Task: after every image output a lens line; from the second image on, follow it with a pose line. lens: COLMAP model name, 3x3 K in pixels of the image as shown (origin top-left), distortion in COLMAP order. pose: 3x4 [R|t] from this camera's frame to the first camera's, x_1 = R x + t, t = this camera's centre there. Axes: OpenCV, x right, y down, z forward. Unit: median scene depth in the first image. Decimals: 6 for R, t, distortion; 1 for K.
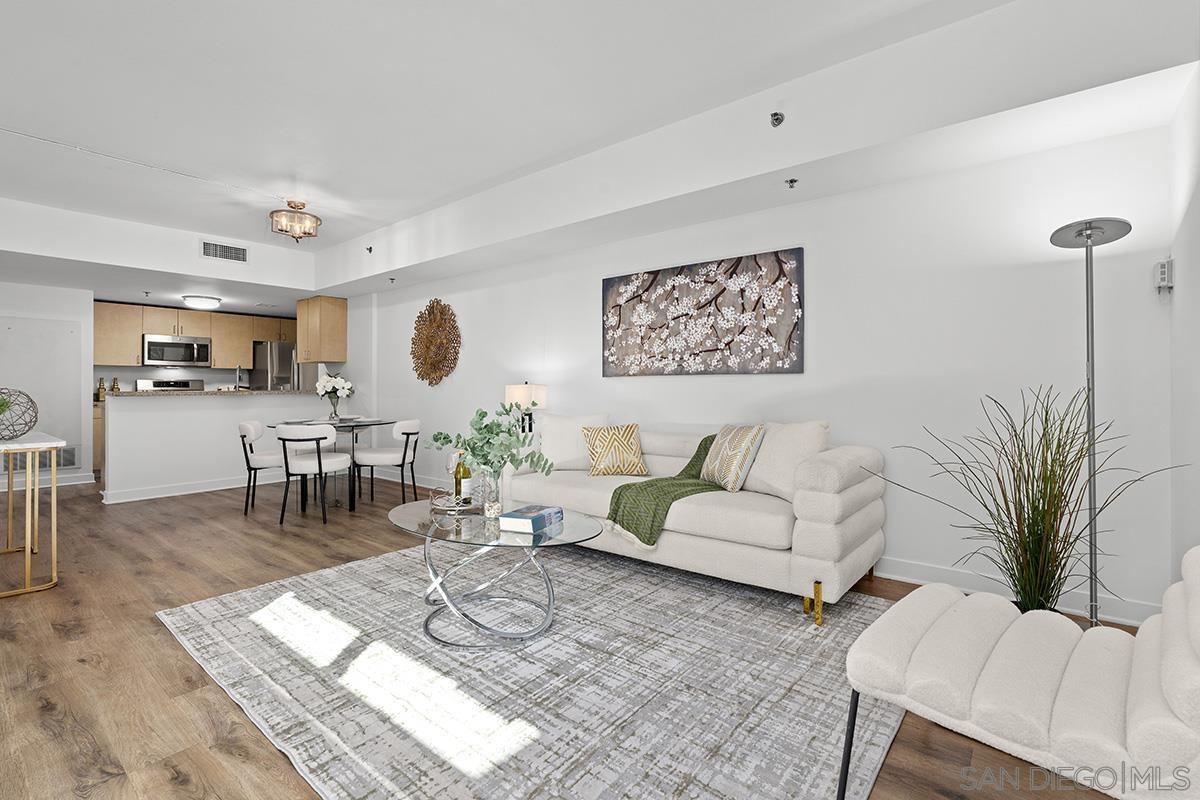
lens RADIAL K [[540.6, 0, 592.9], [0, 540.6, 385.1], [0, 0, 1]] dist [-0.009996, 0.003125]
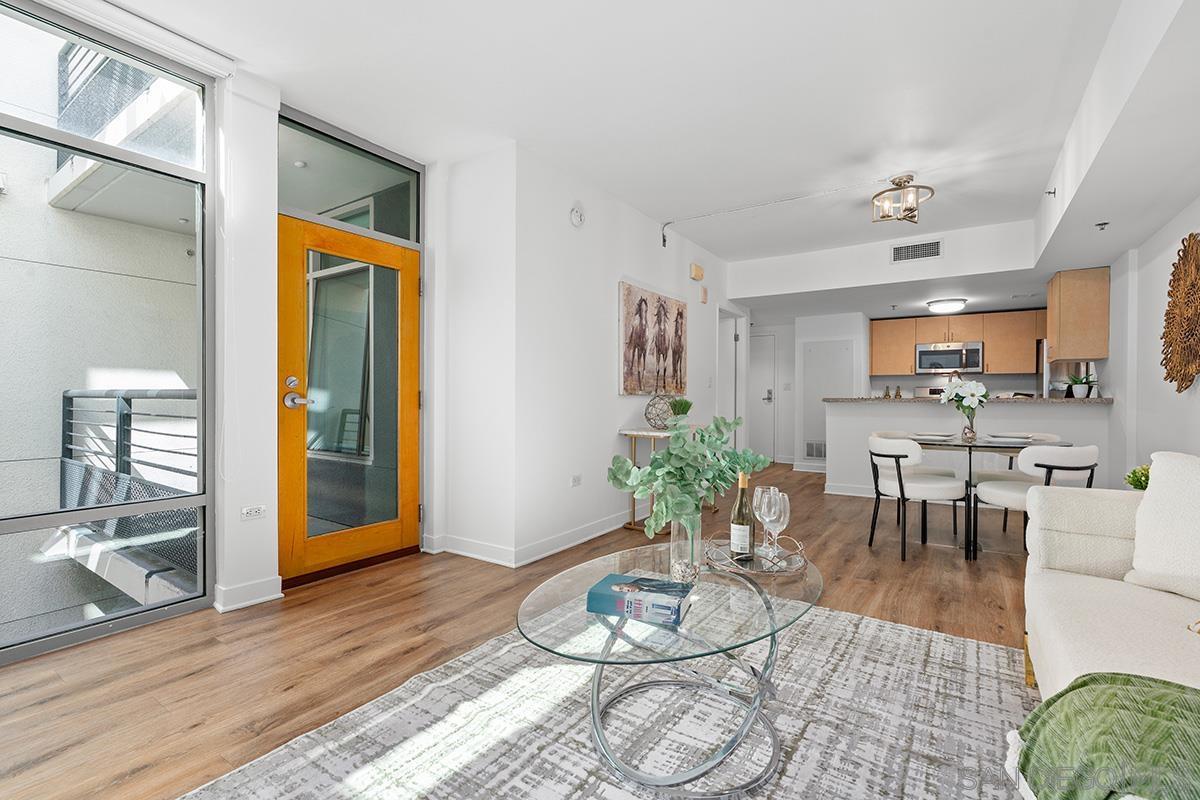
lens RADIAL K [[540.6, 0, 594.8], [0, 540.6, 396.4], [0, 0, 1]] dist [-0.009996, 0.003125]
pose [[0.087122, 0.003329, -0.996192, 0.292106], [0.001815, 0.999992, 0.003500, 0.004241], [0.996196, -0.002113, 0.087116, 0.499754]]
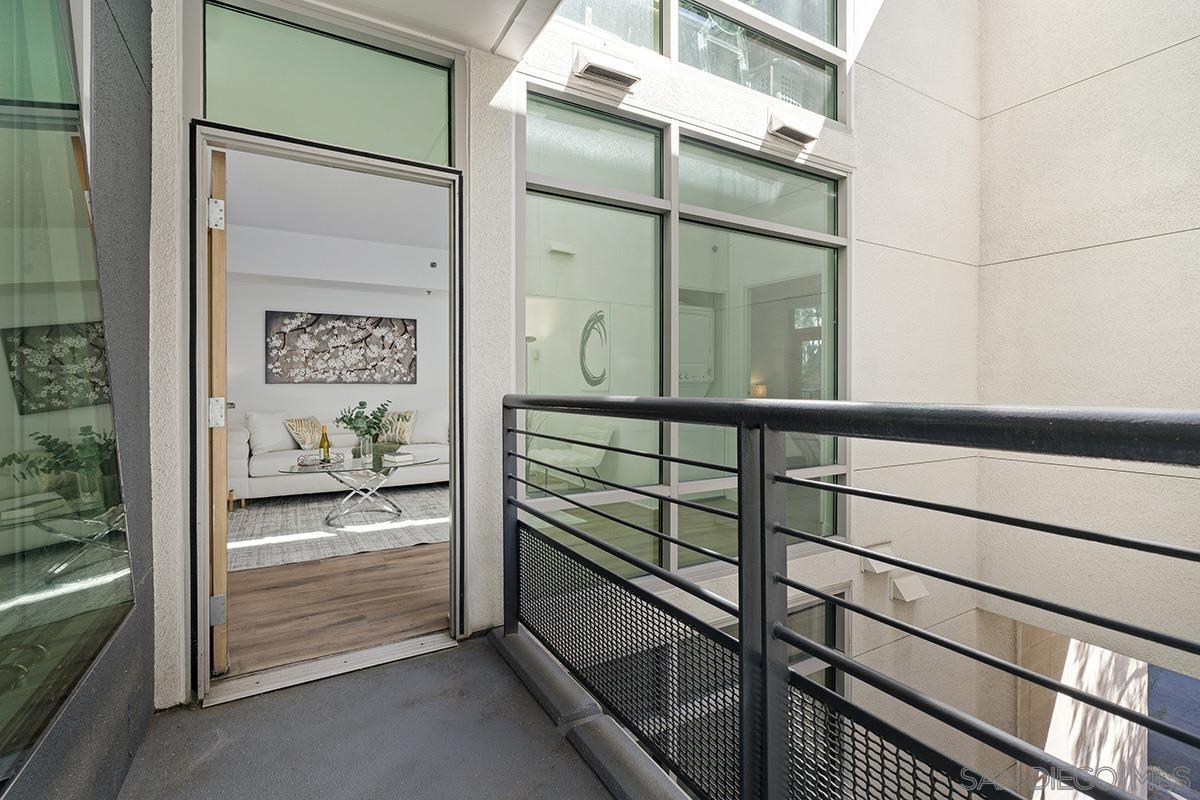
lens RADIAL K [[540.6, 0, 593.5], [0, 540.6, 384.8], [0, 0, 1]] dist [-0.009996, 0.003125]
pose [[0.357020, 0.004130, 0.934088, -0.997470], [-0.004254, 0.999987, -0.002795, -0.013419], [-0.934087, -0.002975, 0.357033, -0.245103]]
